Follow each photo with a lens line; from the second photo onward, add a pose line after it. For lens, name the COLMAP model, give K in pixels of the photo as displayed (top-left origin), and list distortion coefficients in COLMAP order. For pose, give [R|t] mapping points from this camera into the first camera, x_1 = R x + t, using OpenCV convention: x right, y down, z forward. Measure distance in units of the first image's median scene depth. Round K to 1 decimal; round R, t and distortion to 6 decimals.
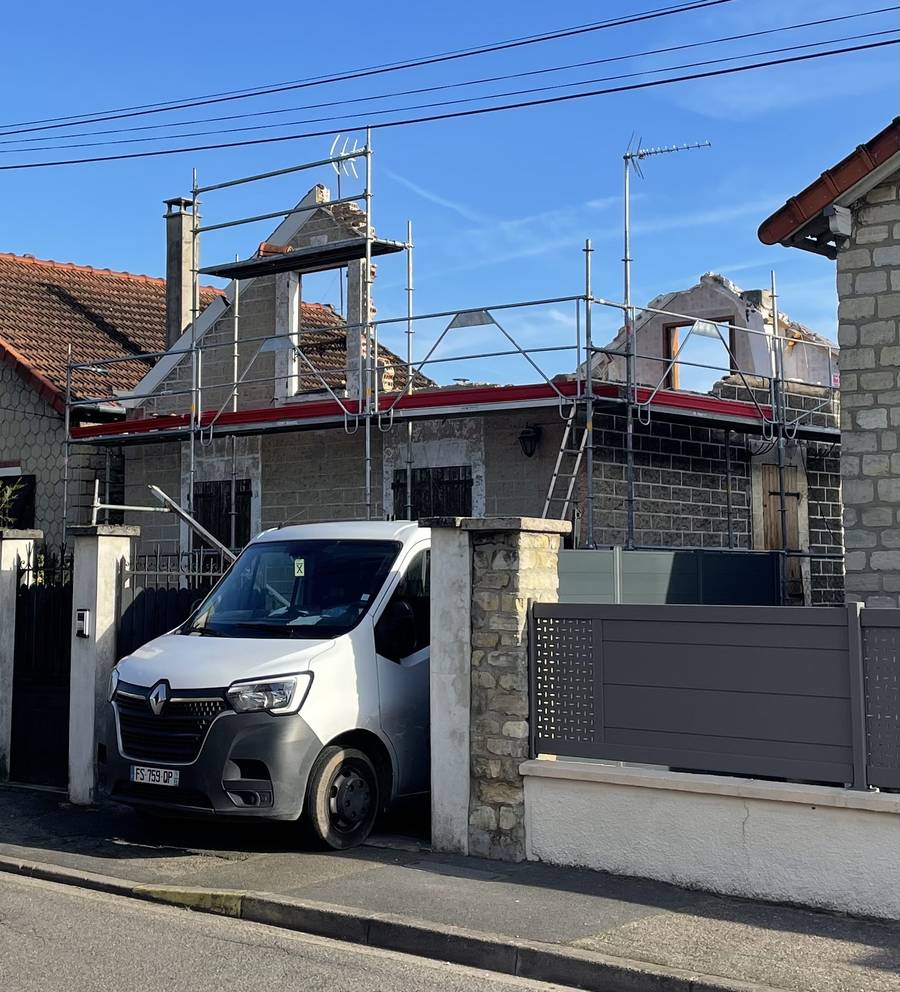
lens RADIAL K [[1707.5, 0, 404.4], [0, 1707.5, 392.8], [0, 0, 1]] dist [0.140104, 0.000000]
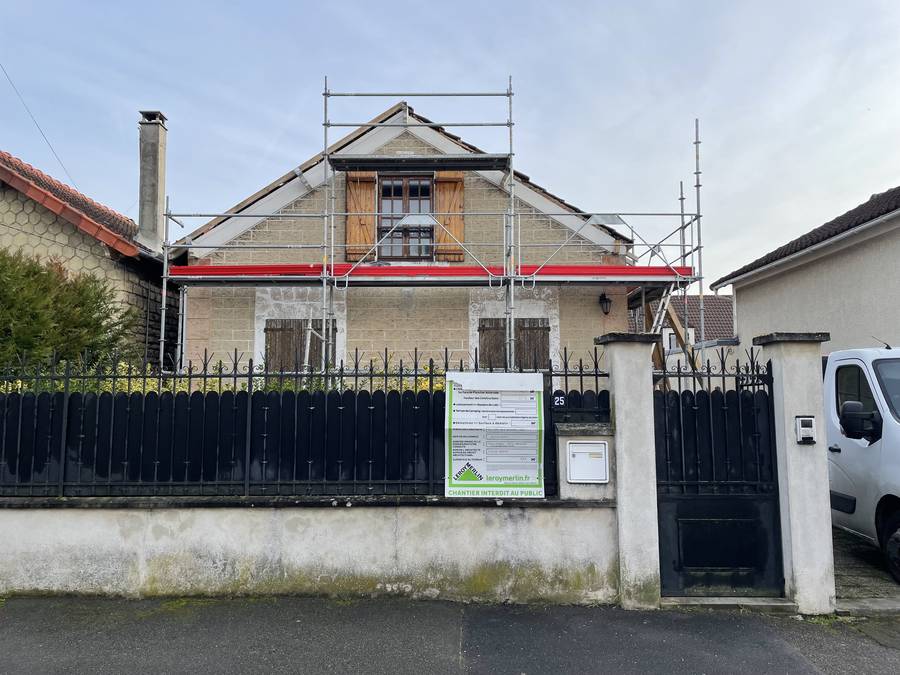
lens RADIAL K [[681.9, 0, 447.9], [0, 681.9, 330.4], [0, 0, 1]] dist [0.064862, -0.046326]
pose [[0.737921, 0.064835, 0.671765, -0.612837], [-0.071552, 0.997281, -0.017654, 0.098882], [-0.671083, -0.035038, 0.740554, 0.849651]]
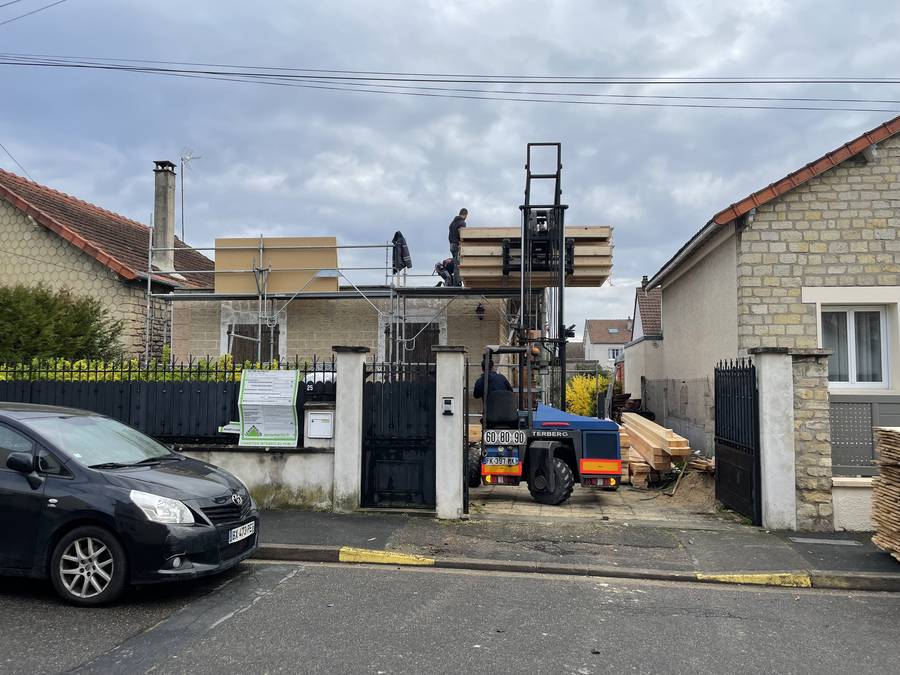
lens RADIAL K [[681.9, 0, 449.5], [0, 681.9, 341.0], [0, 0, 1]] dist [0.064862, -0.046326]
pose [[0.824985, 0.037965, 0.563878, -0.545907], [-0.065967, 0.997390, 0.029361, 0.055419], [-0.561291, -0.061420, 0.825336, 0.485807]]
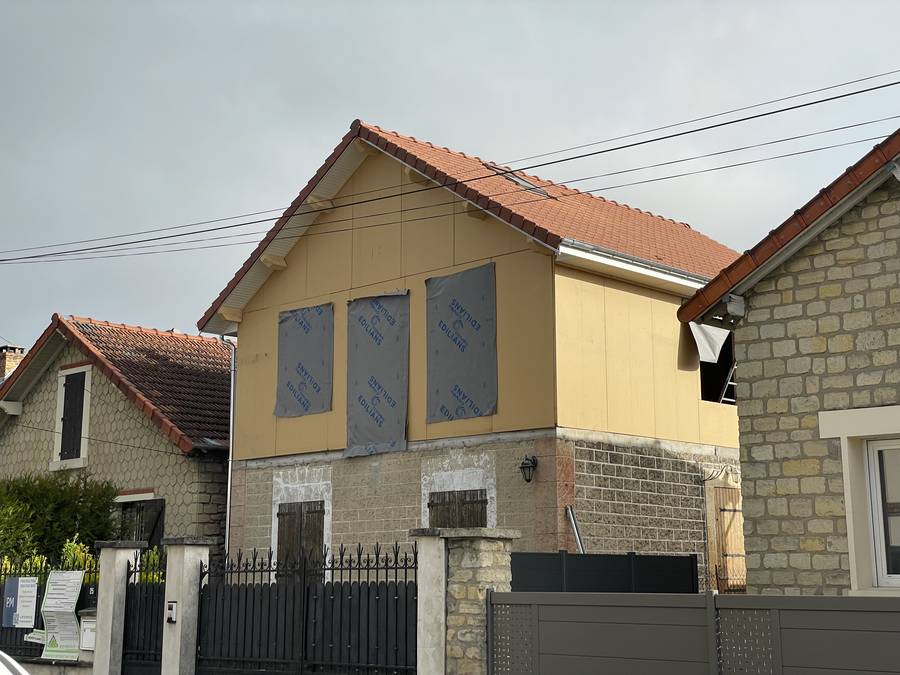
lens RADIAL K [[1342.7, 0, 459.5], [0, 1342.7, 312.7], [0, 0, 1]] dist [0.128723, 0.000000]
pose [[0.999705, -0.008162, -0.022877, 0.060761], [0.006121, 0.996110, -0.087906, -0.002323], [0.023506, 0.087740, 0.995866, -0.058355]]
